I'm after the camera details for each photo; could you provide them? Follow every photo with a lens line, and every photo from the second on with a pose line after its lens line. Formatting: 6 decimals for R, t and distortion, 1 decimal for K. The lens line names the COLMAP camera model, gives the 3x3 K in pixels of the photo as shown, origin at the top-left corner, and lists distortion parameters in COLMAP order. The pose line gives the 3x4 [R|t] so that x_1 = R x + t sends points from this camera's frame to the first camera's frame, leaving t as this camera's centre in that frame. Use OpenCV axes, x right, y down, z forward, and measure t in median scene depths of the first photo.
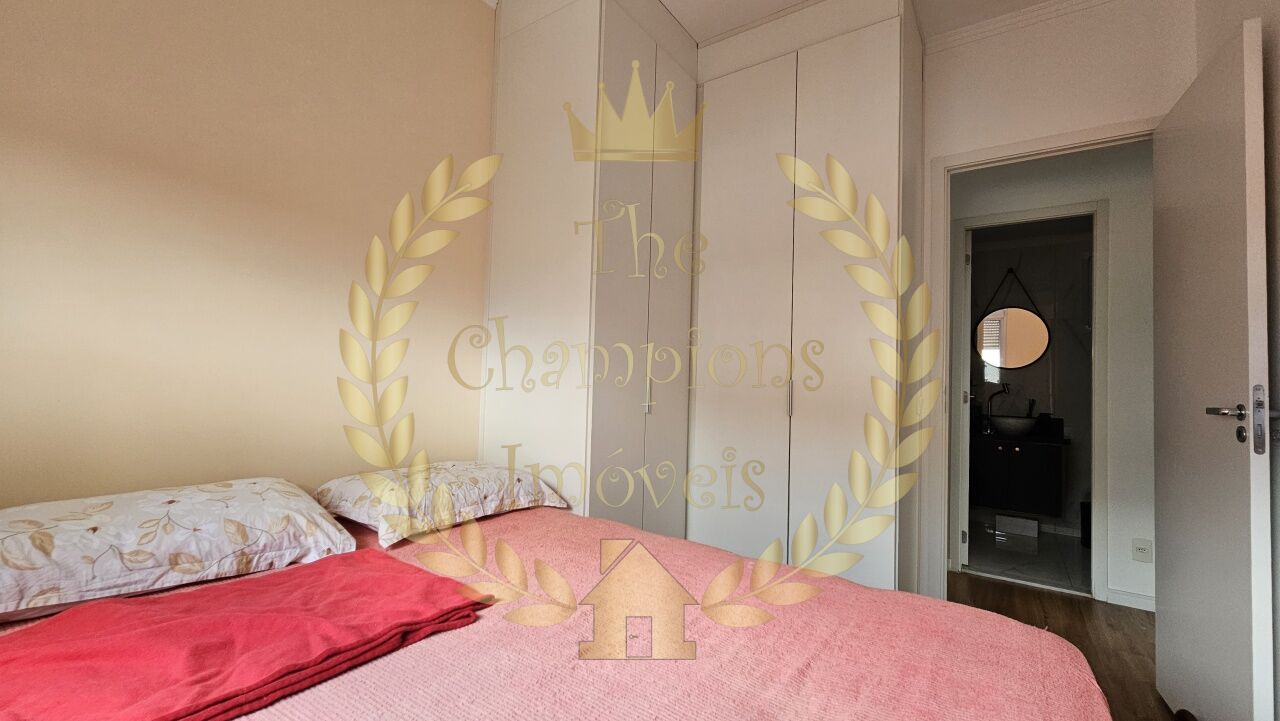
lens RADIAL K [[523.9, 0, 636.5], [0, 523.9, 361.3], [0, 0, 1]] dist [0.001646, 0.000894]
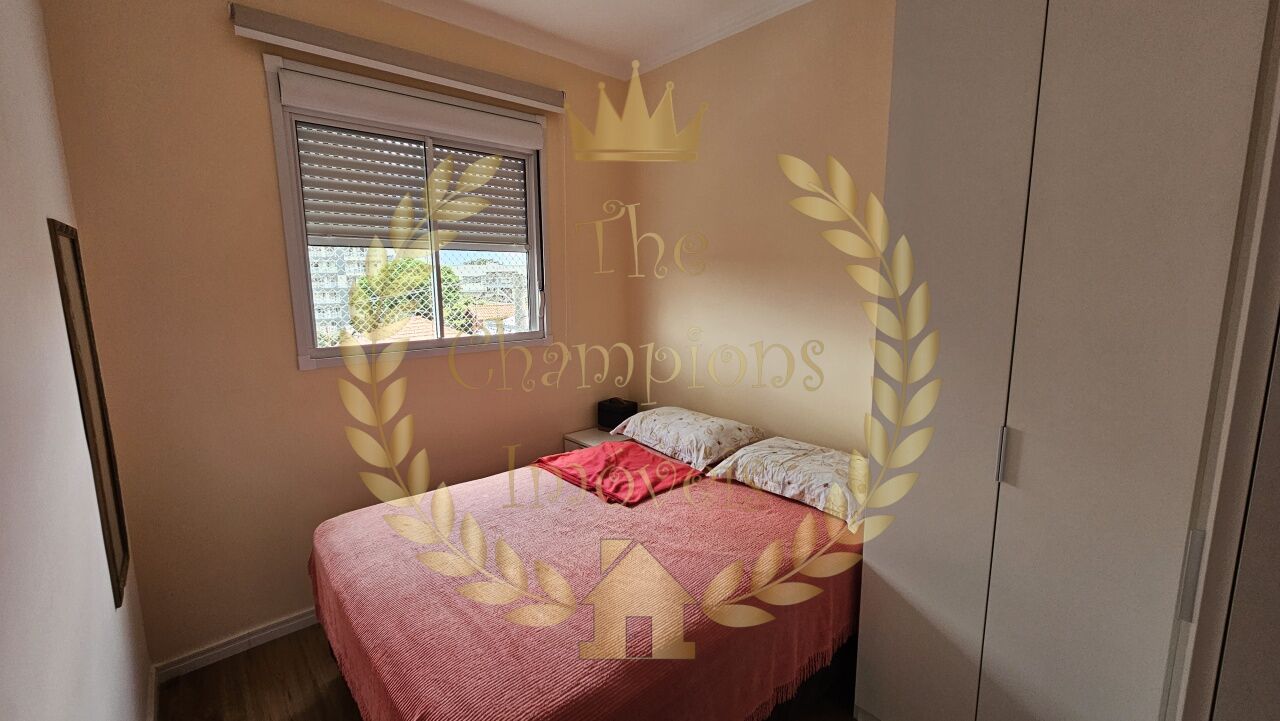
lens RADIAL K [[523.9, 0, 636.5], [0, 523.9, 361.3], [0, 0, 1]] dist [0.001646, 0.000894]
pose [[-0.228324, 0.124655, -0.965572, 0.984398], [0.038157, 0.992153, 0.119063, -0.194897], [0.972837, -0.009658, -0.231288, 0.957235]]
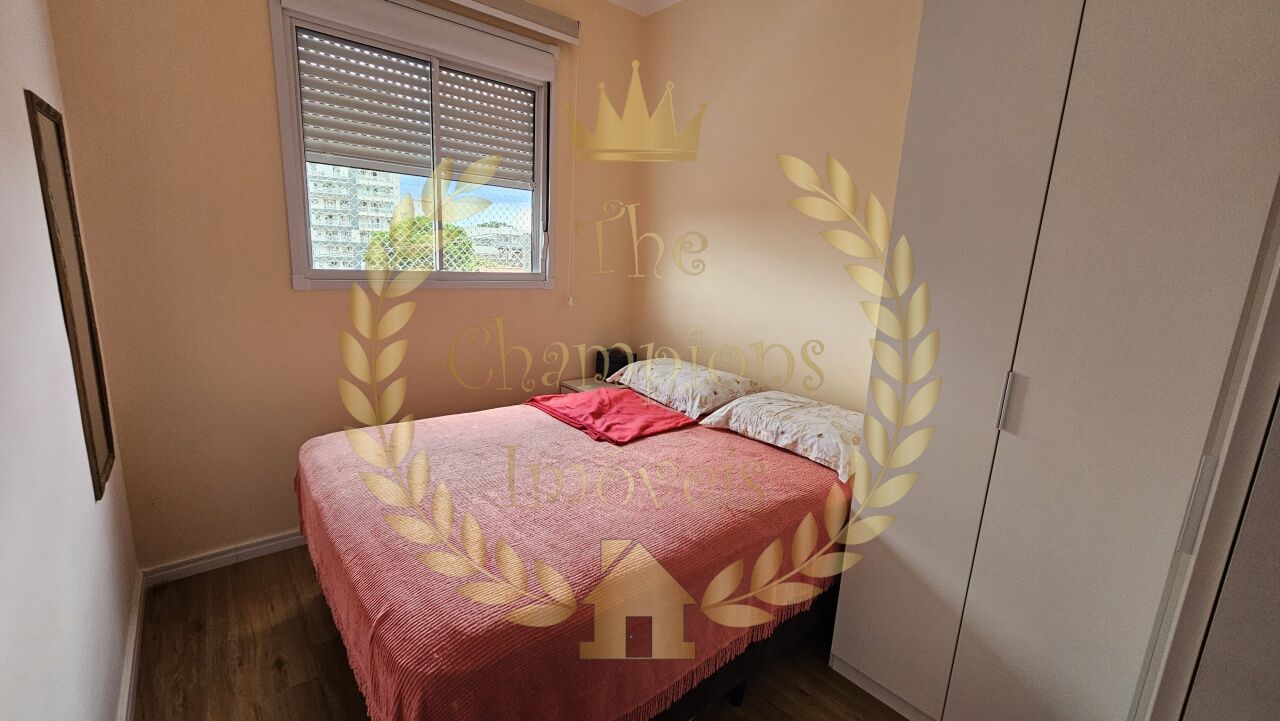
lens RADIAL K [[521.2, 0, 636.8], [0, 521.2, 363.7], [0, 0, 1]] dist [0.001445, 0.000279]
pose [[-0.250343, 0.158552, -0.955086, 0.953969], [-0.022343, 0.985290, 0.169423, -0.100138], [0.967899, 0.063753, -0.243118, 0.975798]]
